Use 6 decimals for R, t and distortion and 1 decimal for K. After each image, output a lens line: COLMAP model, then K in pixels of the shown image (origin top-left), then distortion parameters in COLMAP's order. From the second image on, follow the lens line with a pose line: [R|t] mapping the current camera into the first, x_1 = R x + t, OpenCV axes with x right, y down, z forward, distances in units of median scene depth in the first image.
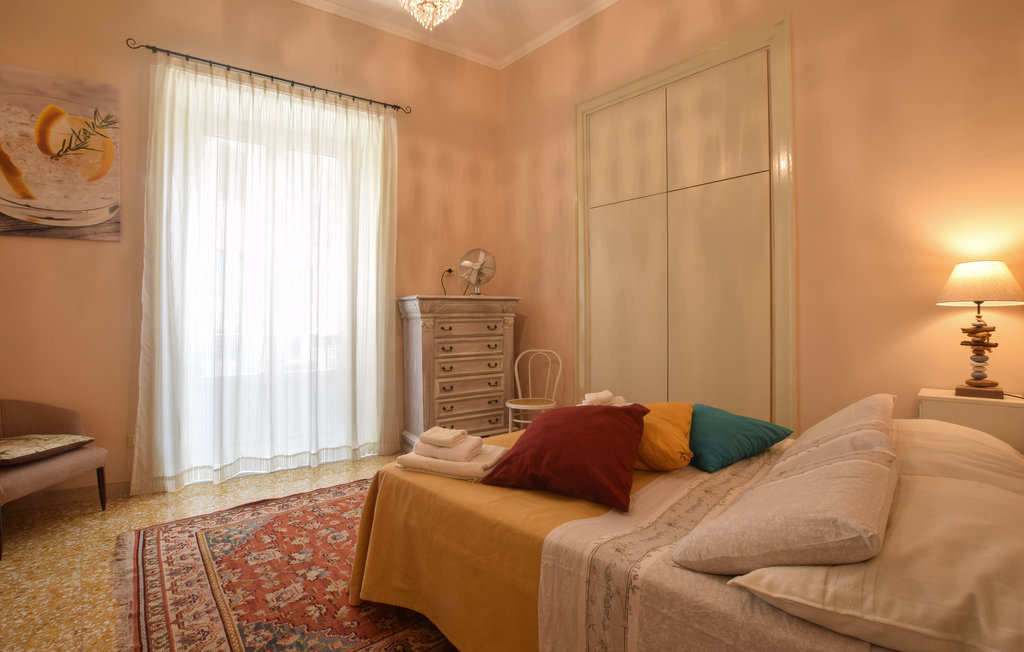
lens RADIAL K [[456.2, 0, 513.3], [0, 456.2, 315.5], [0, 0, 1]] dist [-0.029669, 0.004500]
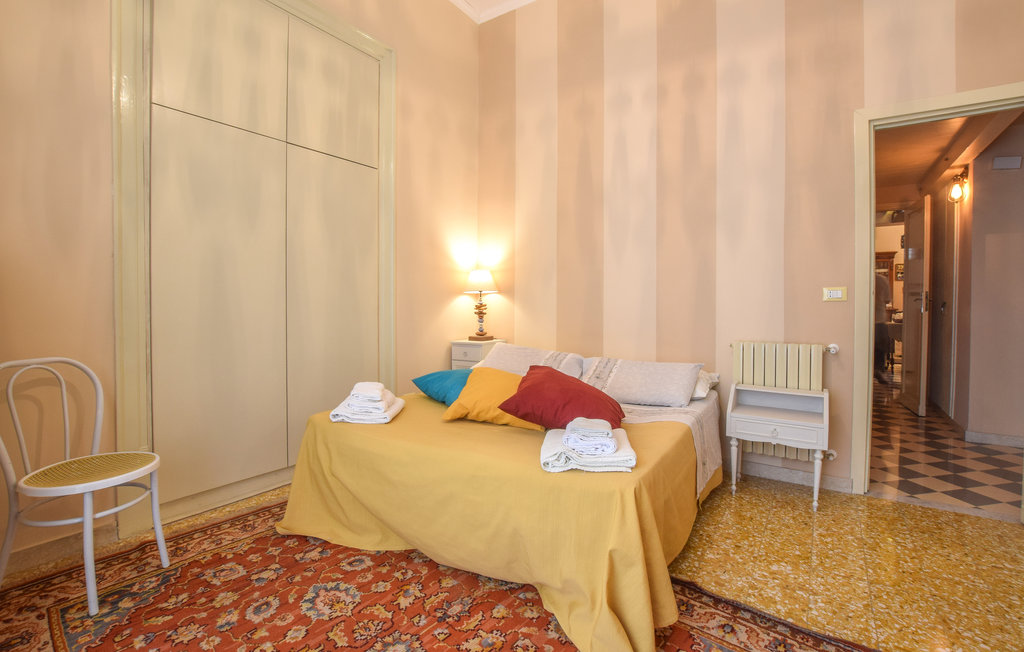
lens RADIAL K [[456.2, 0, 513.3], [0, 456.2, 315.5], [0, 0, 1]] dist [-0.029669, 0.004500]
pose [[-0.180177, -0.030776, 0.983153, -0.905775], [-0.022163, 0.999384, 0.027222, 0.016953], [-0.983385, -0.016885, -0.180748, 1.197232]]
